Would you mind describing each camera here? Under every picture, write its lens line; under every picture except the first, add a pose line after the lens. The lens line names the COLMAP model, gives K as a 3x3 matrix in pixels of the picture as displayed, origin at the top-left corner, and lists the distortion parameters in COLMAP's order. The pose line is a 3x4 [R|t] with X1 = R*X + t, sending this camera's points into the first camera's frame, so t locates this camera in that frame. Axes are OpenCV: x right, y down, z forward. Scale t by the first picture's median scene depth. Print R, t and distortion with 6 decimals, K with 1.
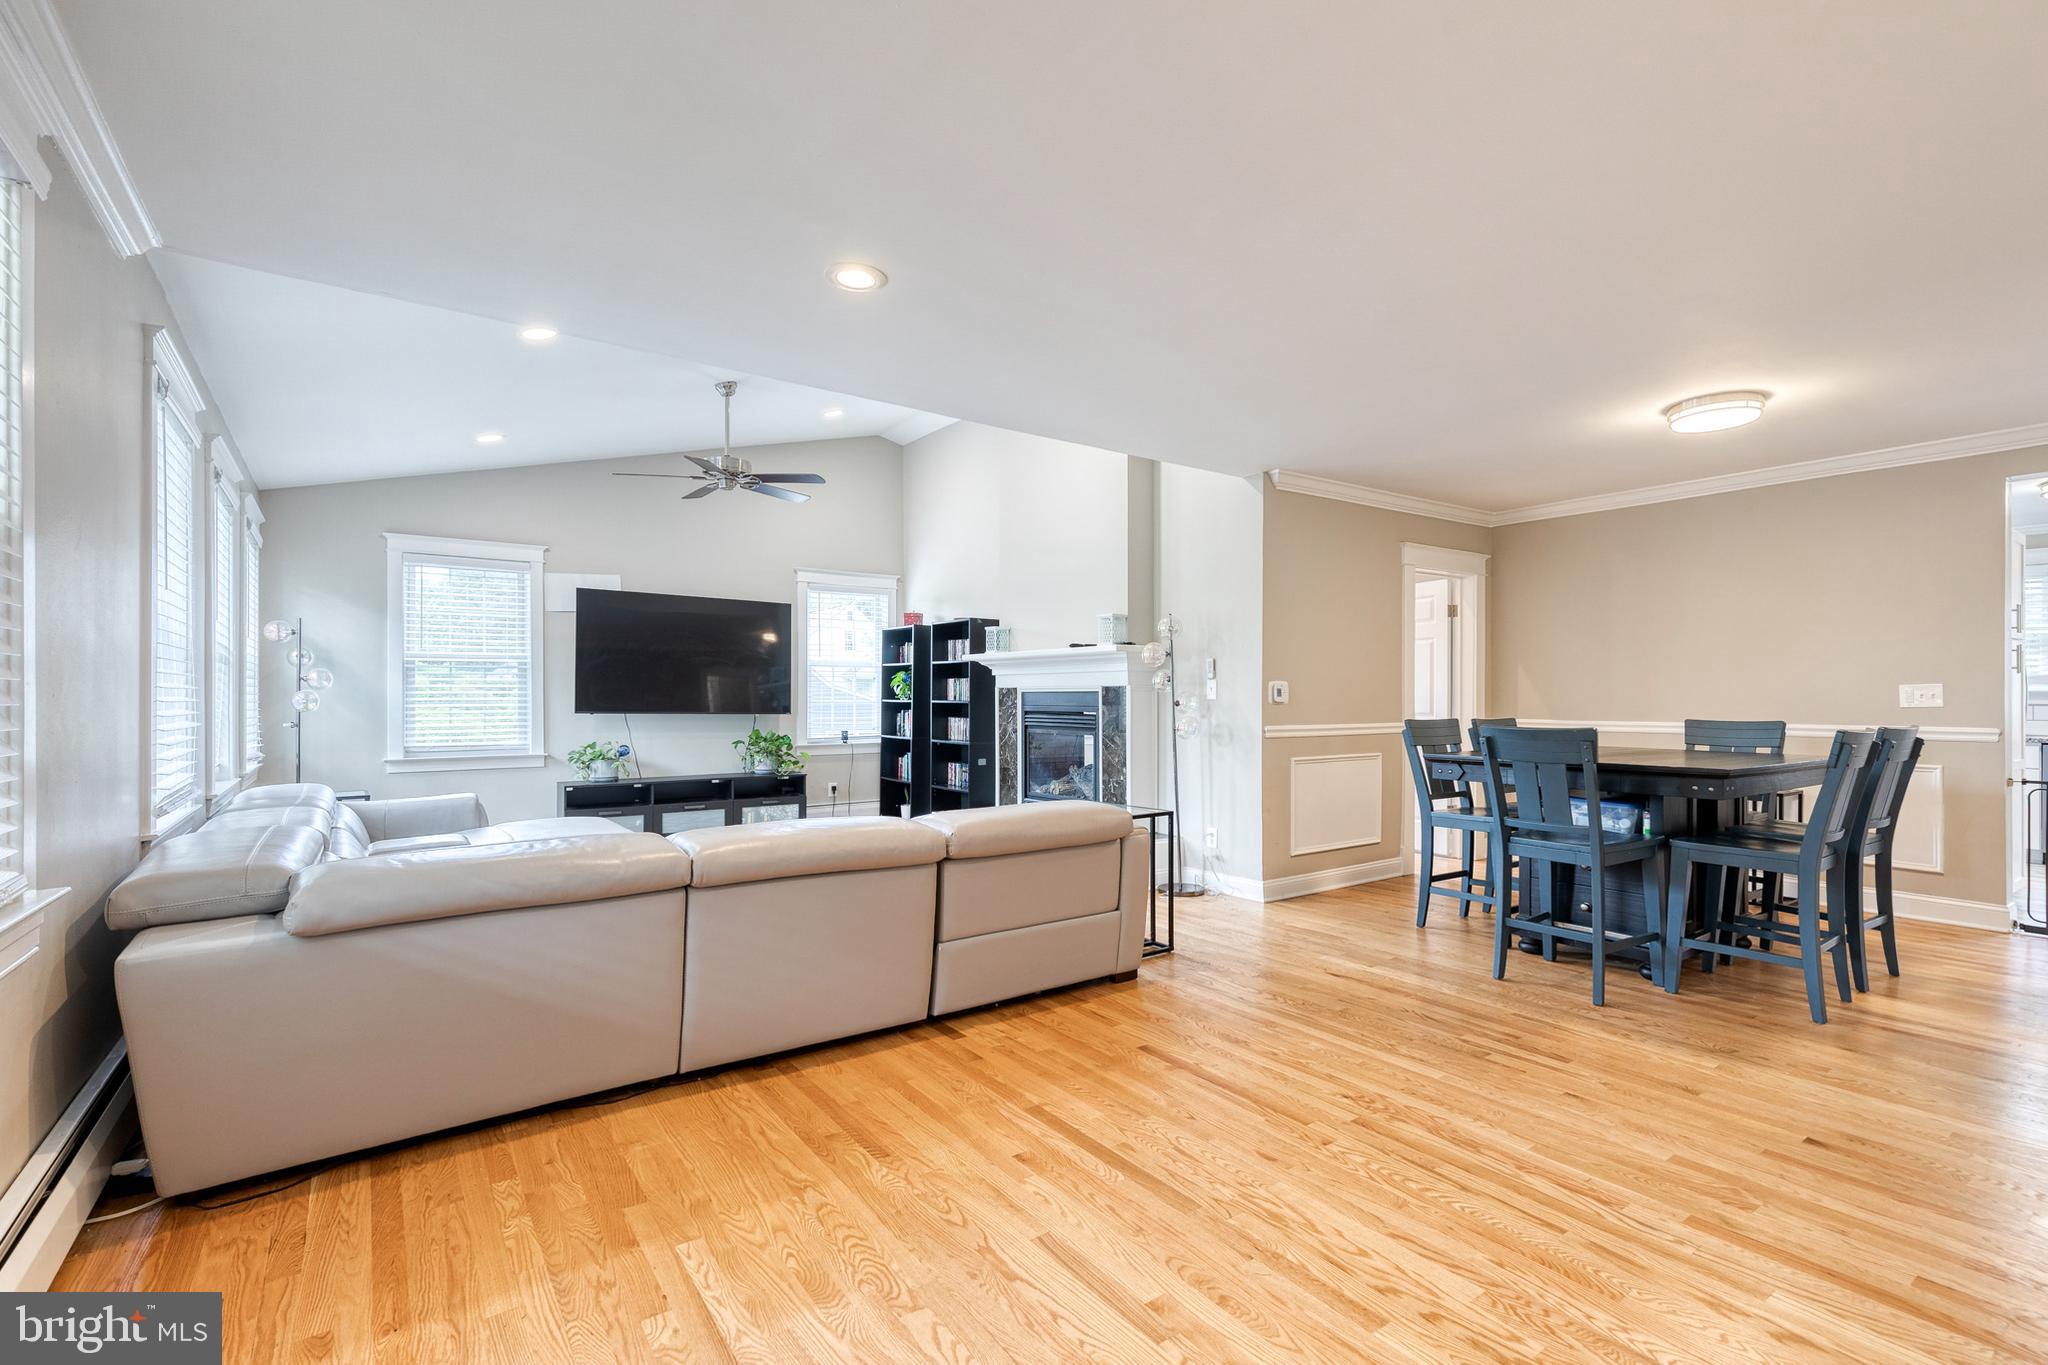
lens RADIAL K [[918.0, 0, 1045.6], [0, 918.0, 687.5], [0, 0, 1]] dist [0.009389, -0.001152]
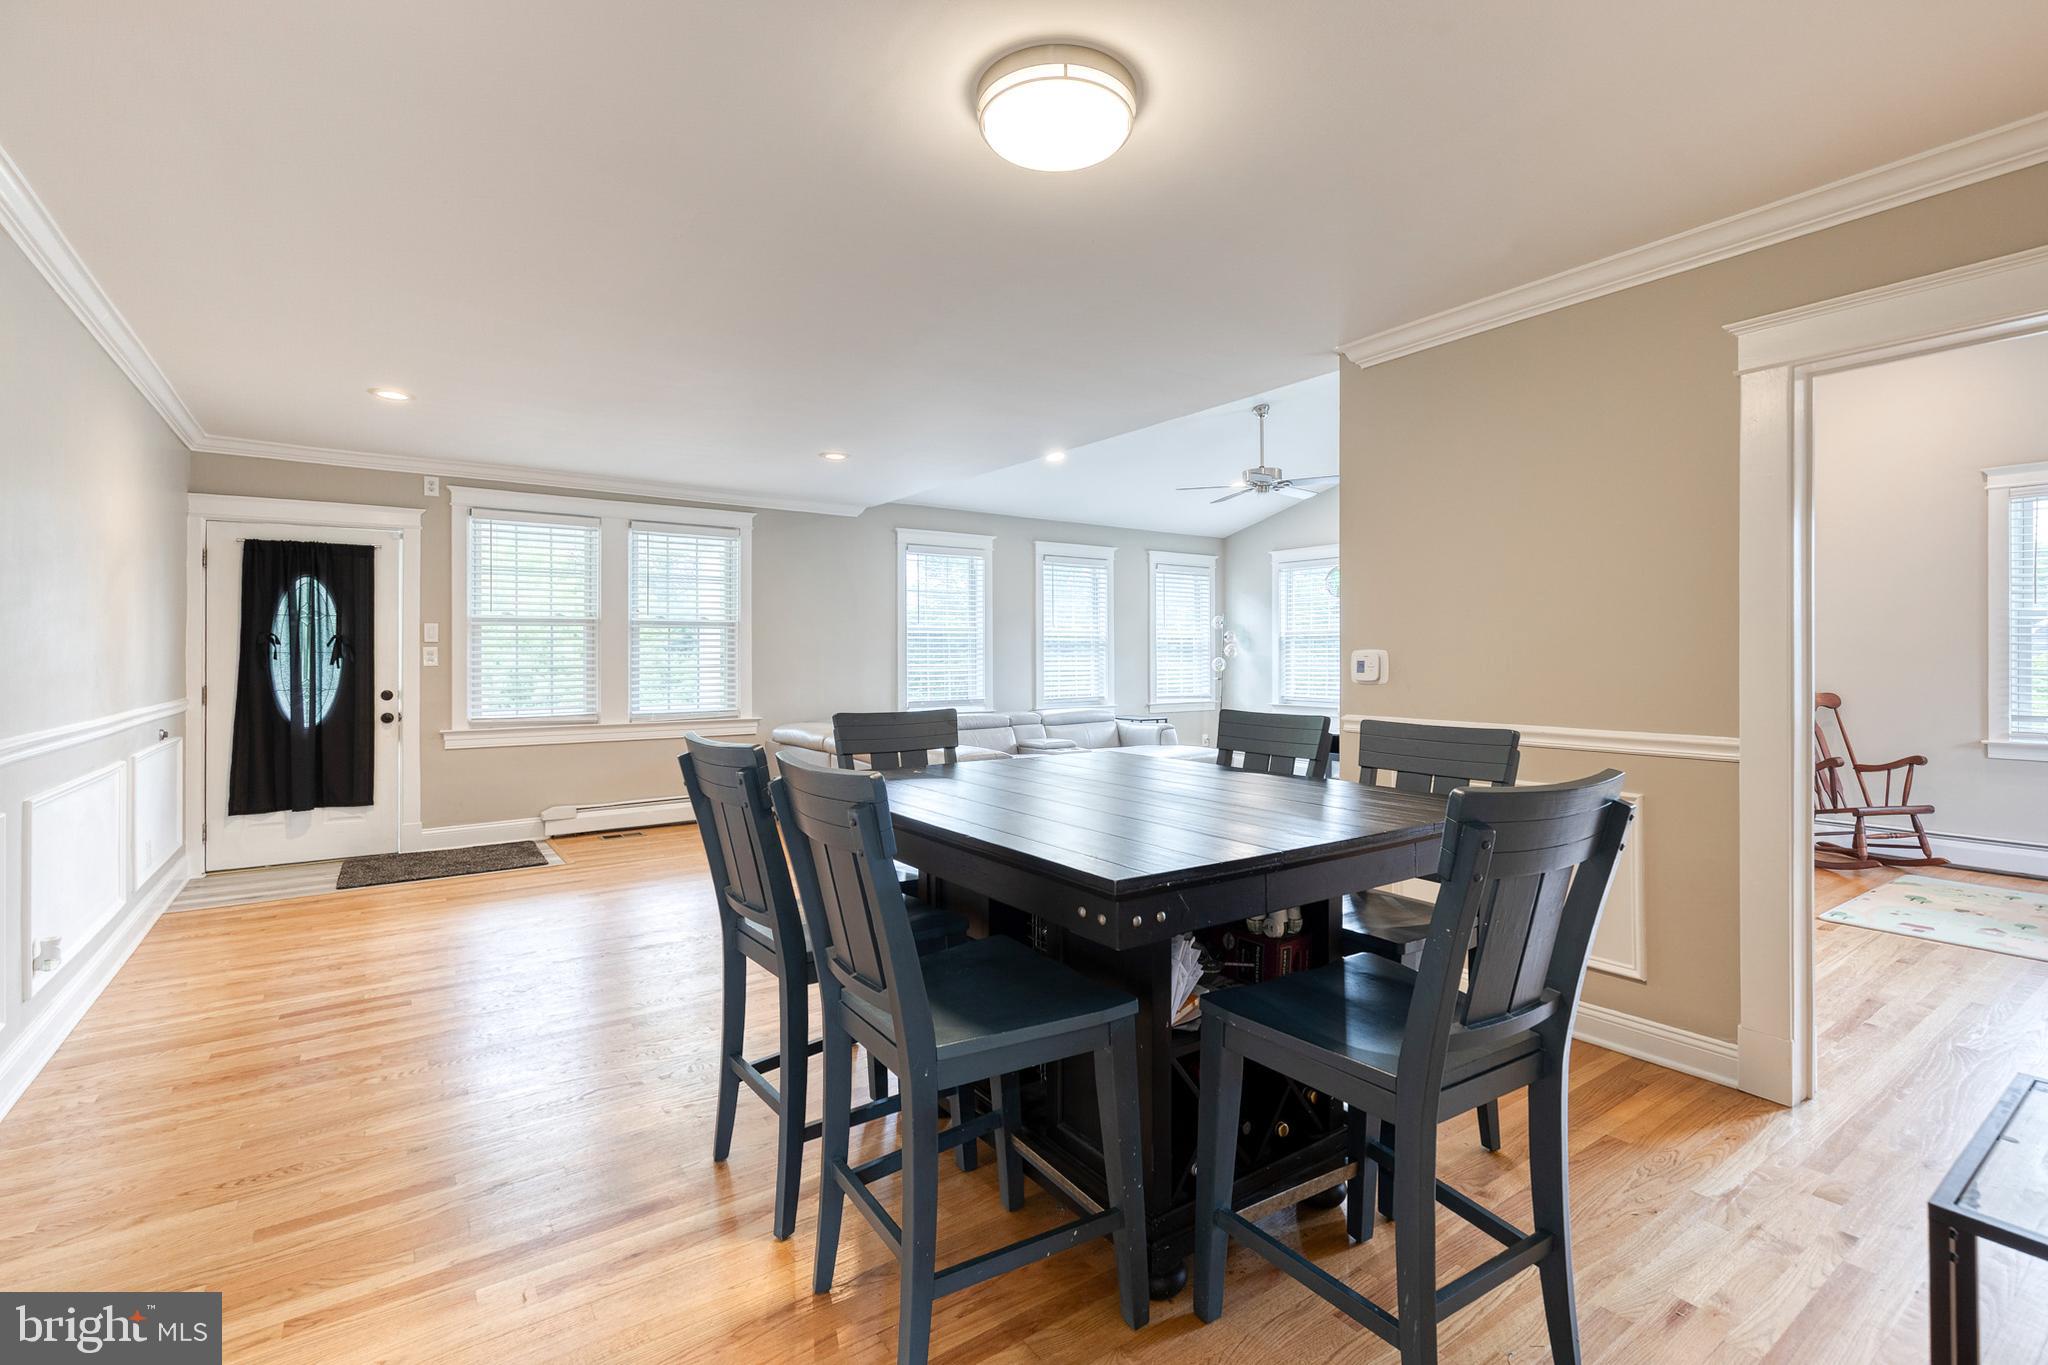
lens RADIAL K [[927.0, 0, 1048.8], [0, 927.0, 651.7], [0, 0, 1]] dist [0.000097, -0.000107]
pose [[0.001999, -0.003749, -0.999991, 0.859170], [0.010948, 0.999933, -0.003727, -0.005264], [0.999938, -0.010940, 0.002040, 0.703049]]
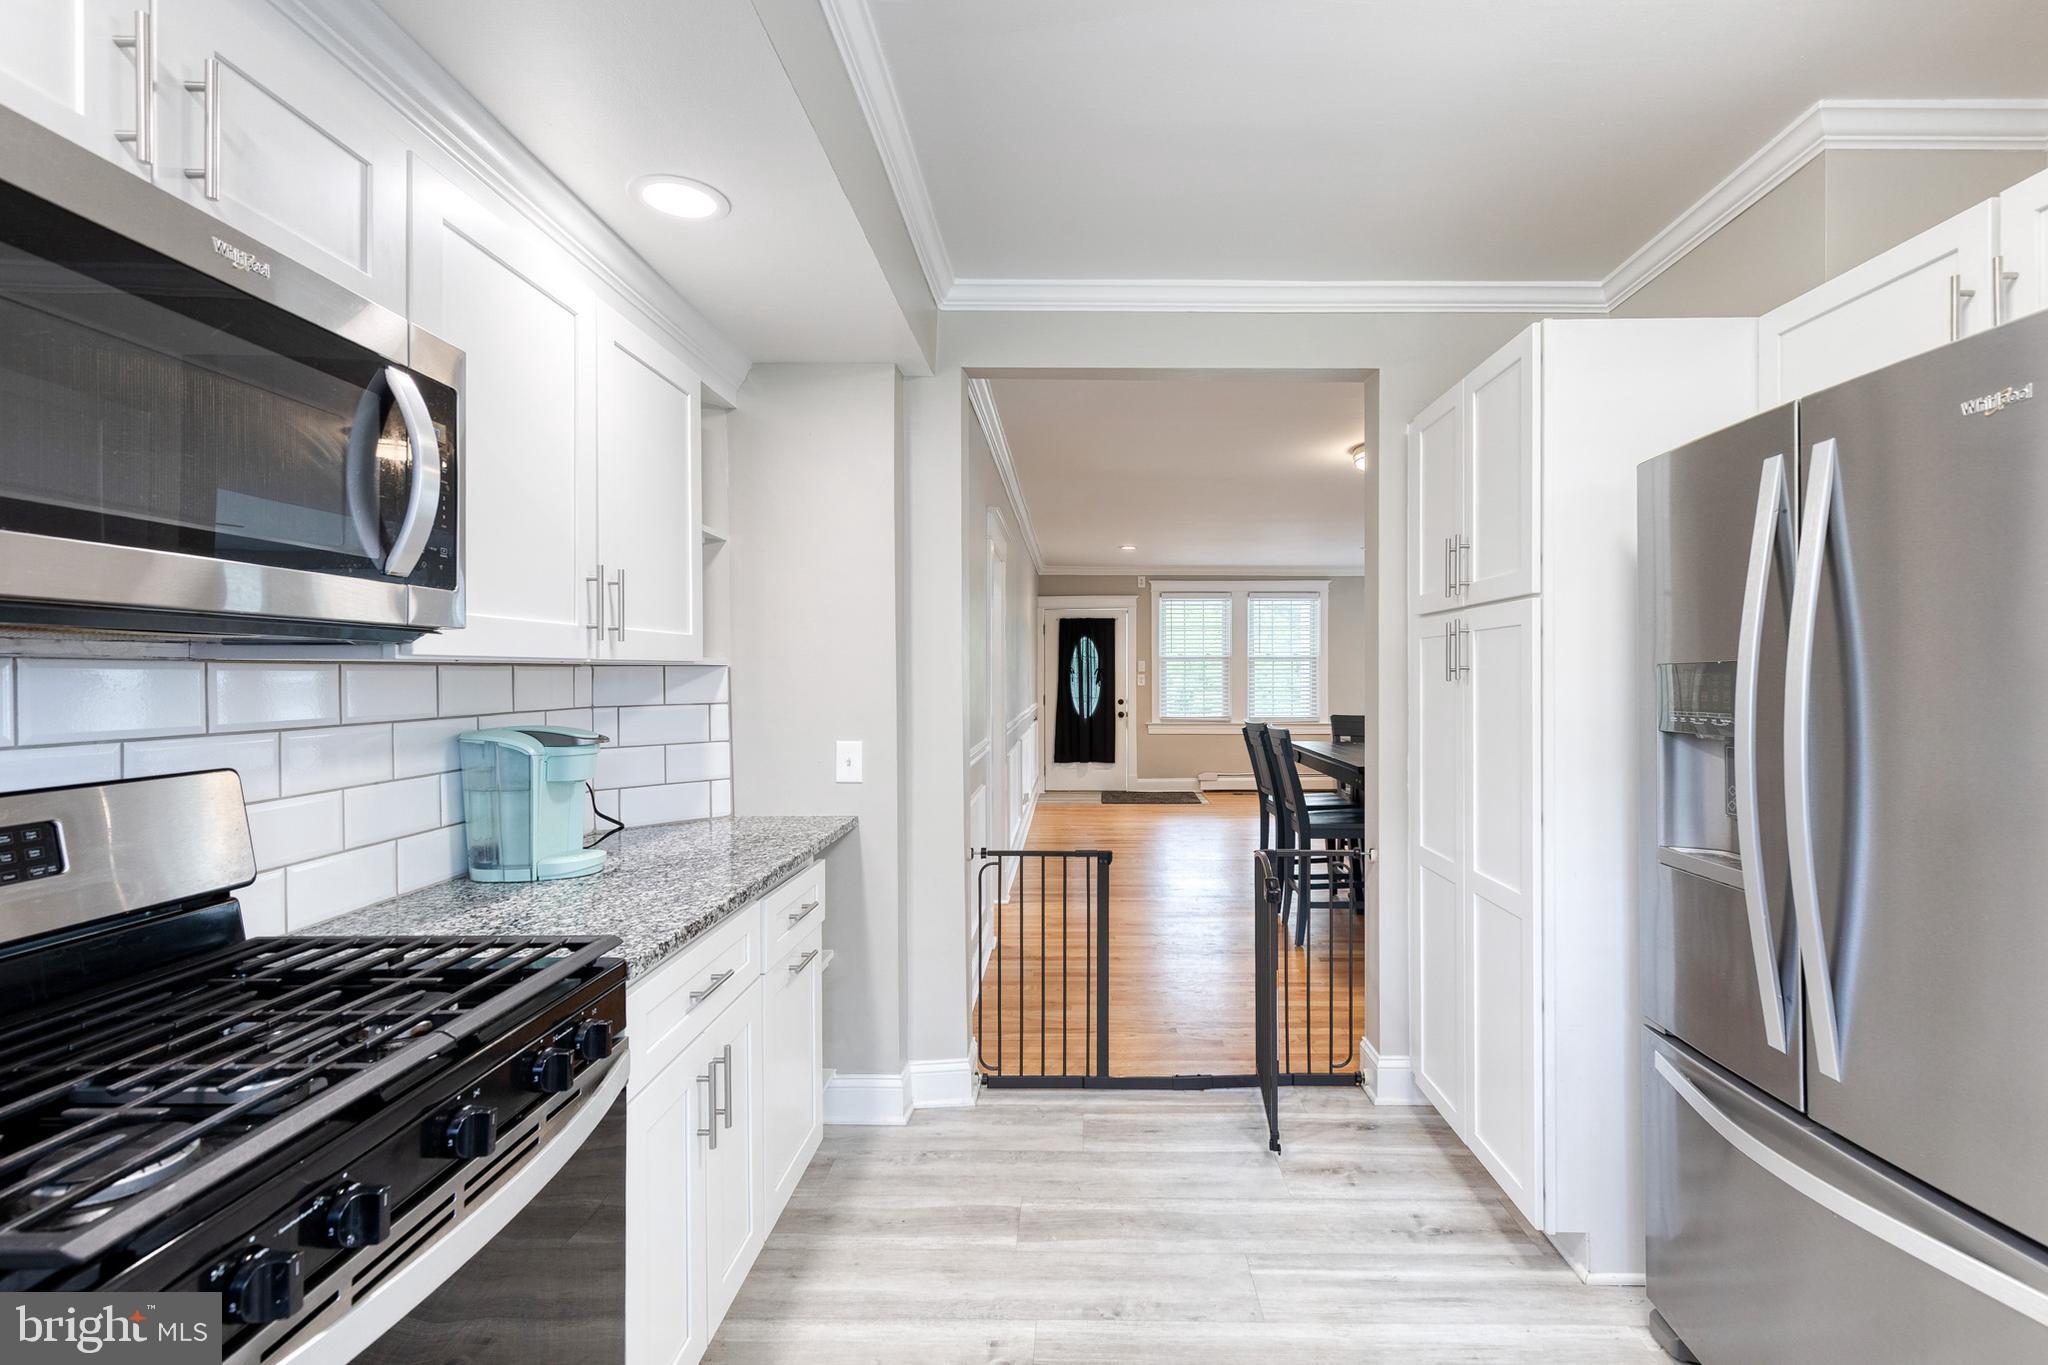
lens RADIAL K [[926.3, 0, 1051.8], [0, 926.3, 676.3], [0, 0, 1]] dist [0.001823, -0.000429]
pose [[-0.612901, 0.006035, -0.790137, 1.332962], [0.008804, 0.999961, 0.000808, -0.020968], [0.790111, -0.006461, -0.612930, 0.969870]]
